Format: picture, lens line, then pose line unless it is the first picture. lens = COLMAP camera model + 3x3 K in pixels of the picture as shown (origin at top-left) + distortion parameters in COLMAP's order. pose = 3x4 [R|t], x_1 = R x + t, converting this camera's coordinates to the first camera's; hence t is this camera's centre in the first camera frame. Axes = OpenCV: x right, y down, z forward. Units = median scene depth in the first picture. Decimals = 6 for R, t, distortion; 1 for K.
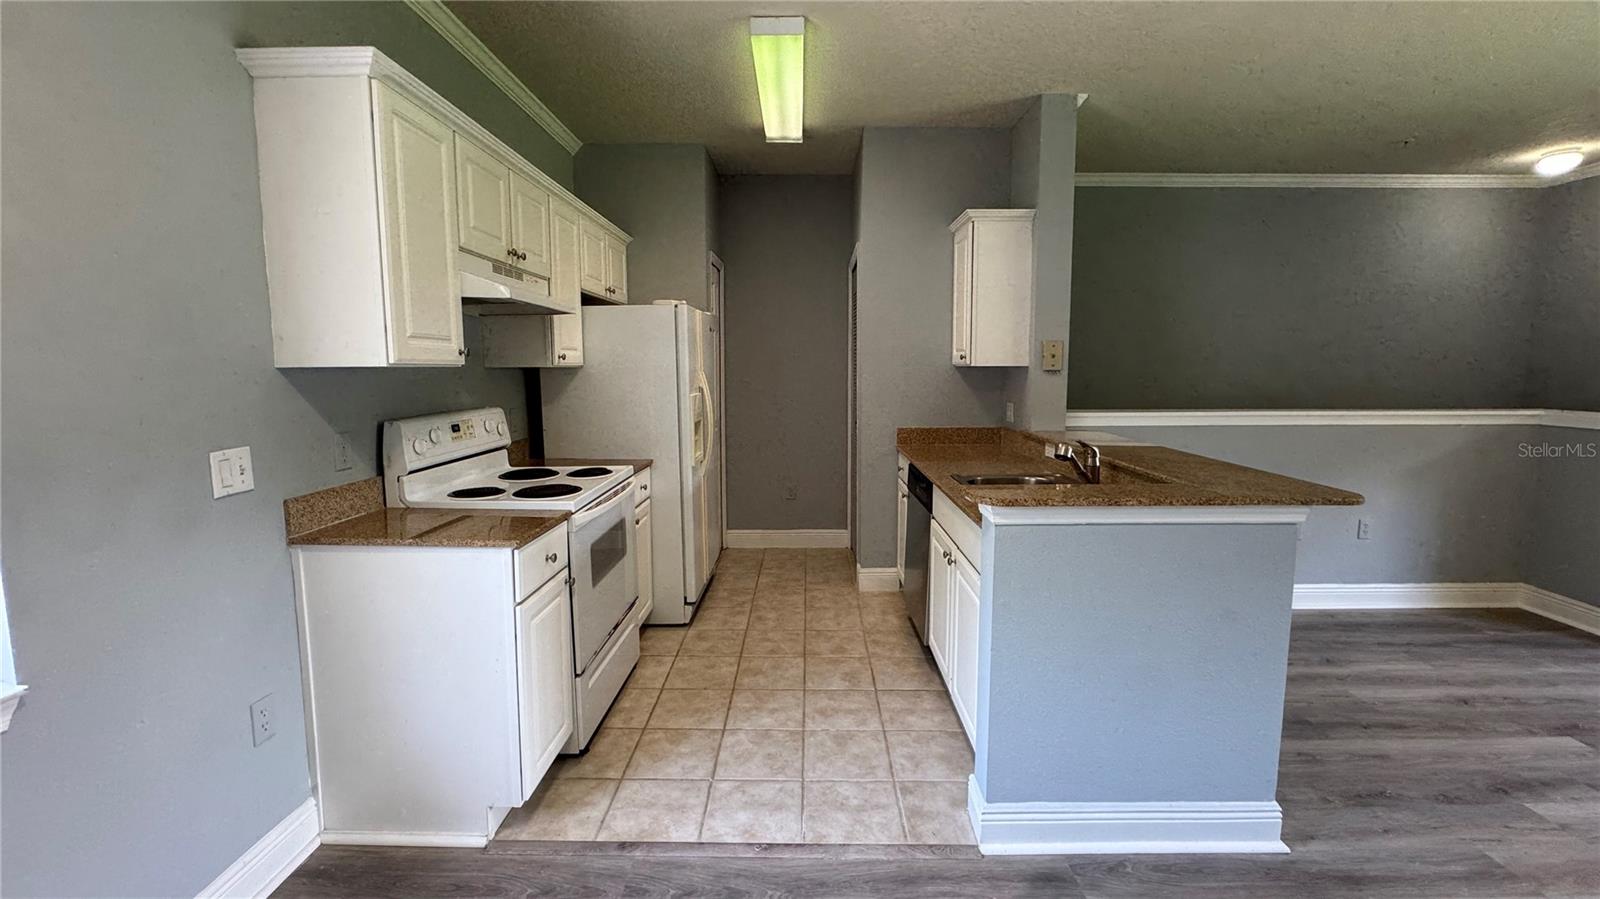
lens RADIAL K [[646.6, 0, 804.8], [0, 646.6, 433.4], [0, 0, 1]] dist [-0.017992, 0.002502]
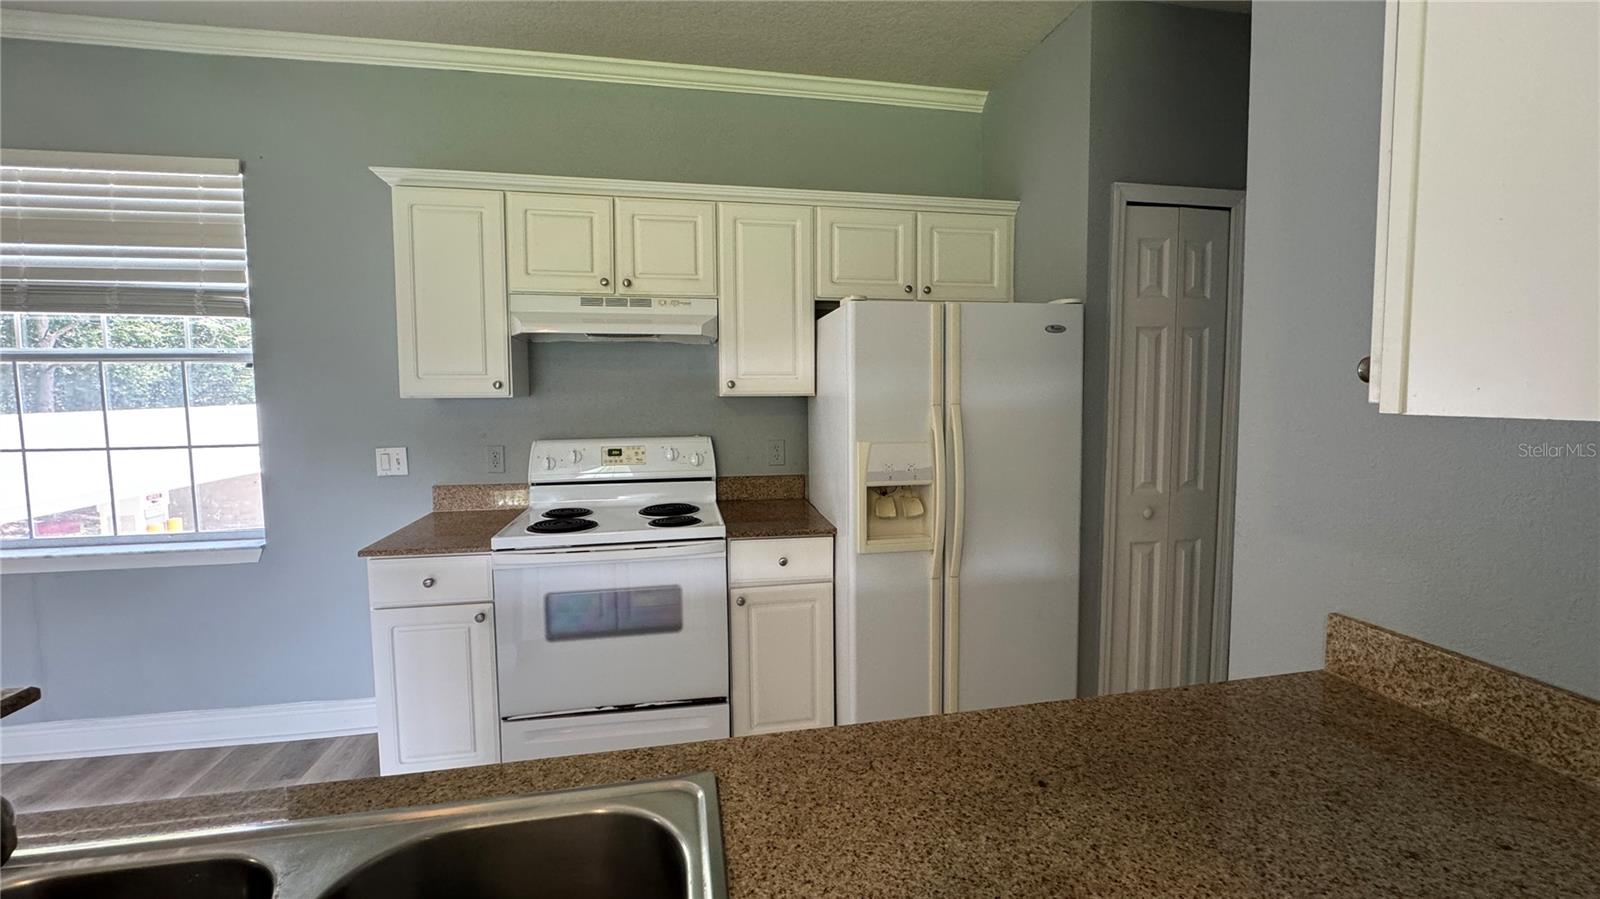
lens RADIAL K [[646.6, 0, 804.8], [0, 646.6, 433.4], [0, 0, 1]] dist [-0.017992, 0.002502]
pose [[0.197021, 0.069321, -0.977945, 0.543056], [-0.095858, 0.994080, 0.051153, -0.118169], [0.975702, 0.083665, 0.202500, 1.020541]]
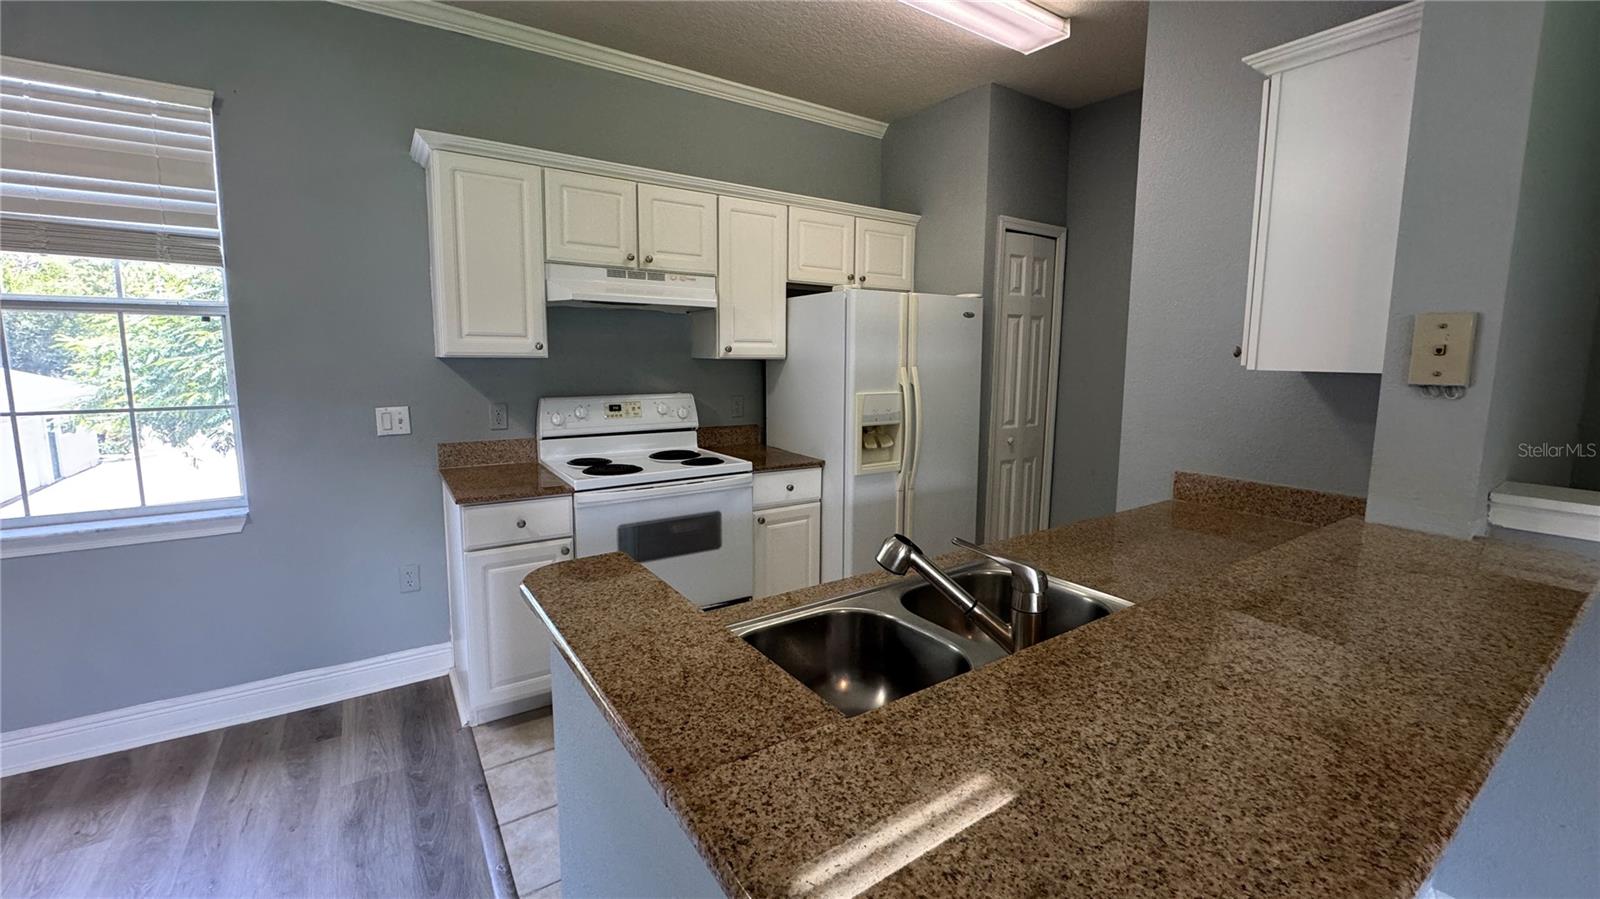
lens RADIAL K [[646.6, 0, 804.8], [0, 646.6, 433.4], [0, 0, 1]] dist [-0.017992, 0.002502]
pose [[0.566411, 0.109328, -0.816839, 0.621239], [-0.095935, 0.993170, 0.066406, -0.070957], [0.818520, 0.040750, 0.573031, 0.558763]]
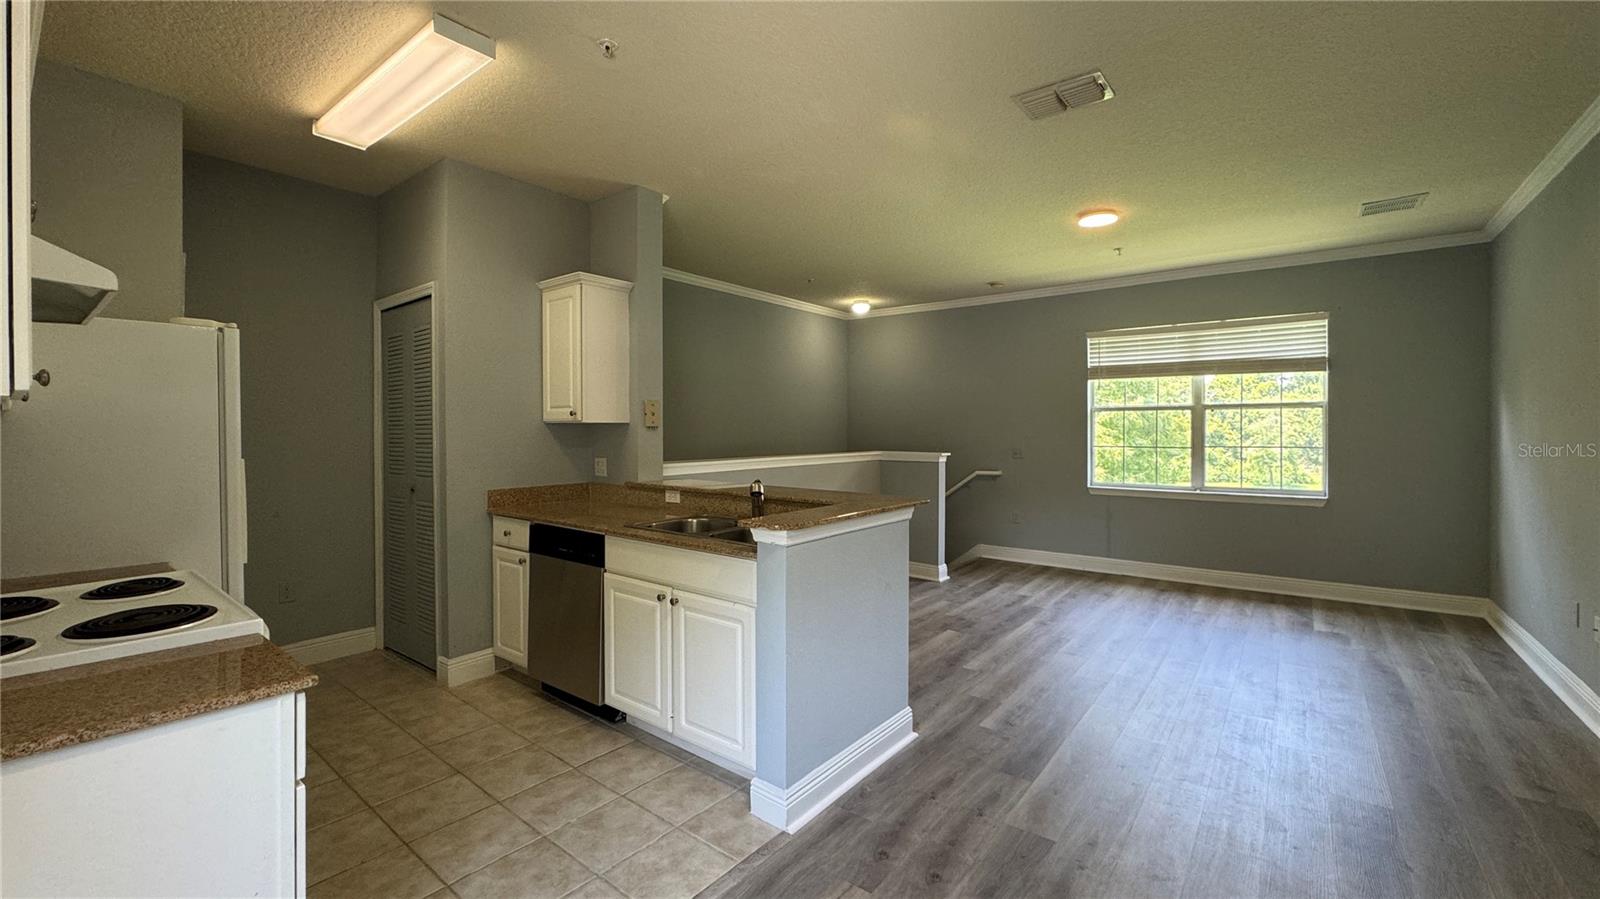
lens RADIAL K [[646.6, 0, 804.8], [0, 646.6, 433.4], [0, 0, 1]] dist [-0.017992, 0.002502]
pose [[0.610714, -0.002173, 0.791849, -0.434550], [0.081136, 0.994905, -0.059846, 0.003473], [-0.787684, 0.100796, 0.607778, 0.139368]]
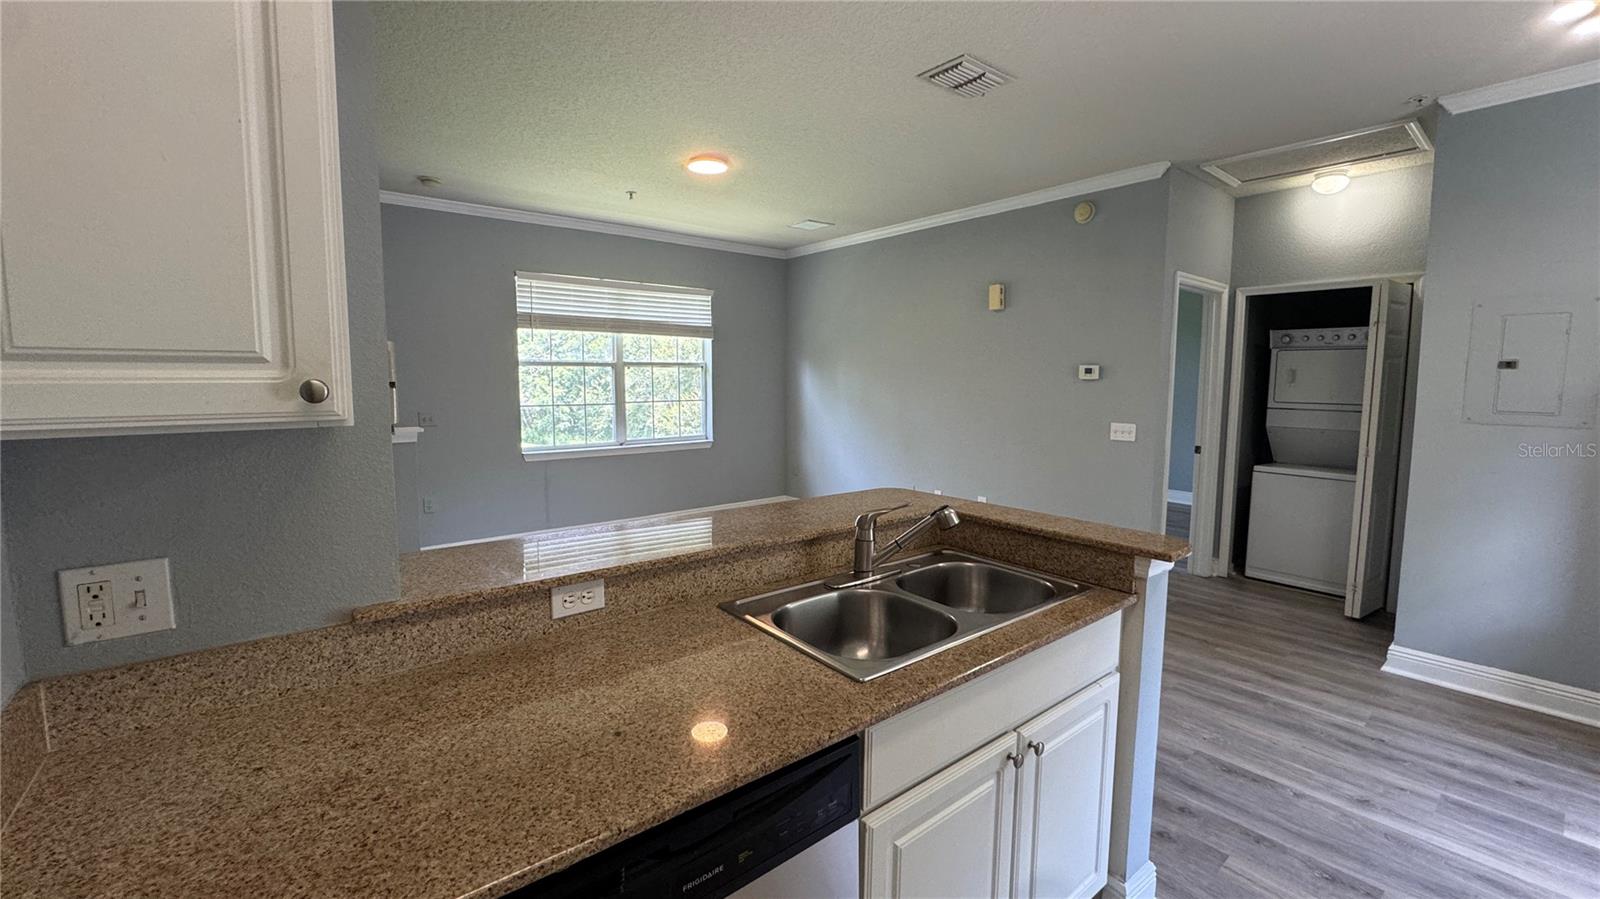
lens RADIAL K [[646.6, 0, 804.8], [0, 646.6, 433.4], [0, 0, 1]] dist [-0.017992, 0.002502]
pose [[-0.632843, -0.072077, 0.770918, -0.057425], [0.074281, 0.985414, 0.153108, -0.164224], [-0.770709, 0.154158, -0.618258, 1.323639]]
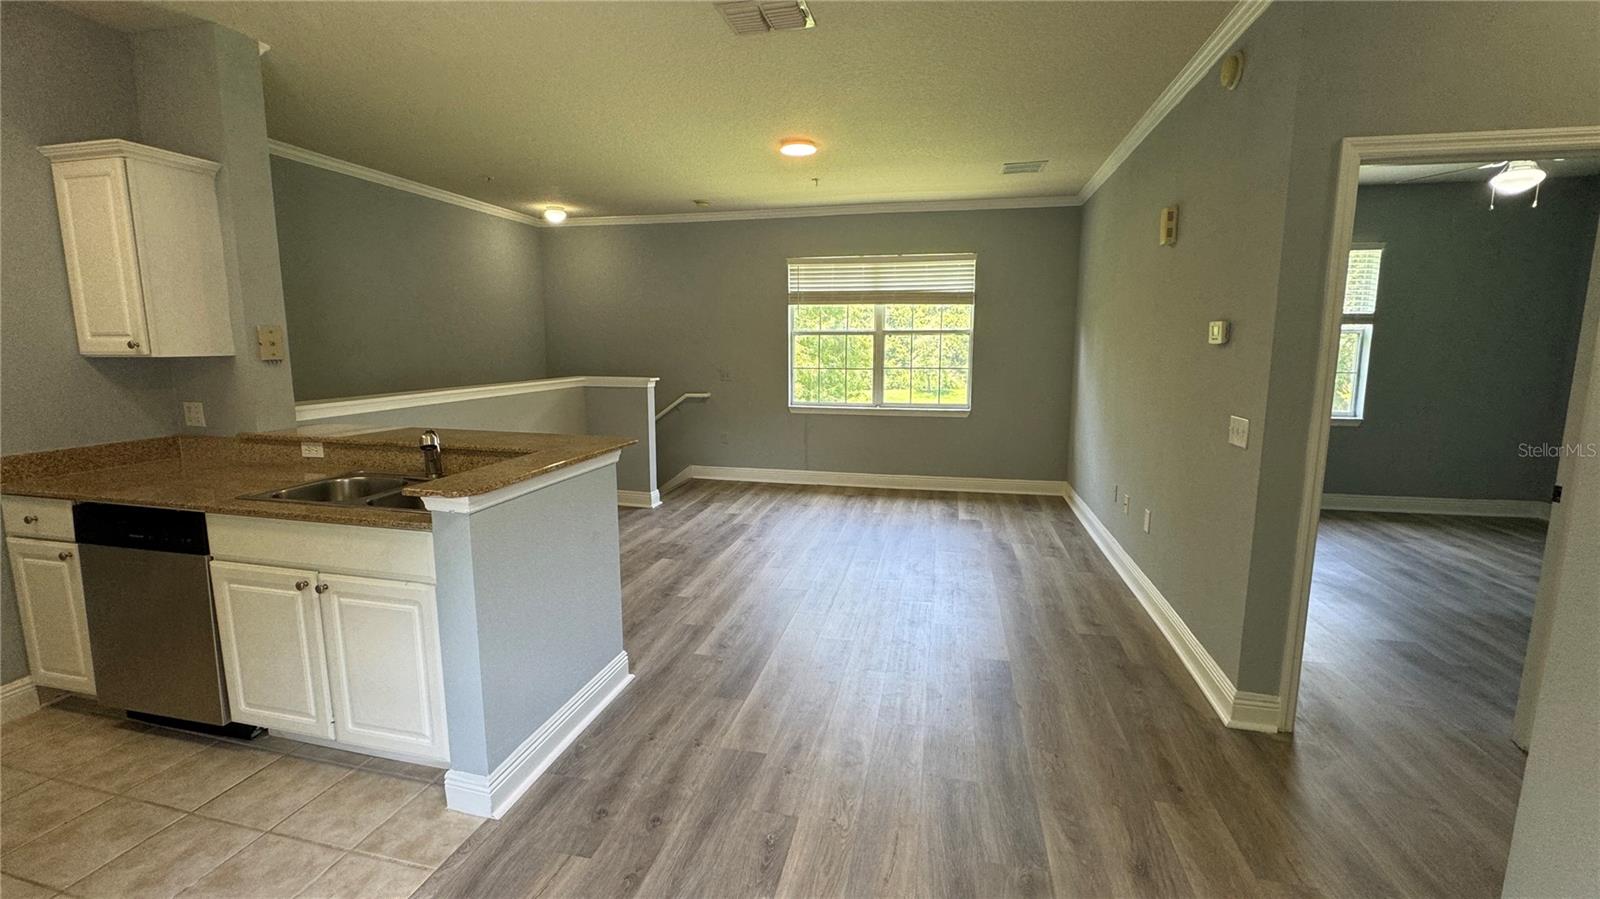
lens RADIAL K [[646.6, 0, 804.8], [0, 646.6, 433.4], [0, 0, 1]] dist [-0.017992, 0.002502]
pose [[0.214756, -0.132627, 0.967621, -0.387629], [0.098046, 0.988660, 0.113750, -0.035466], [-0.971734, 0.070443, 0.225324, 0.151473]]
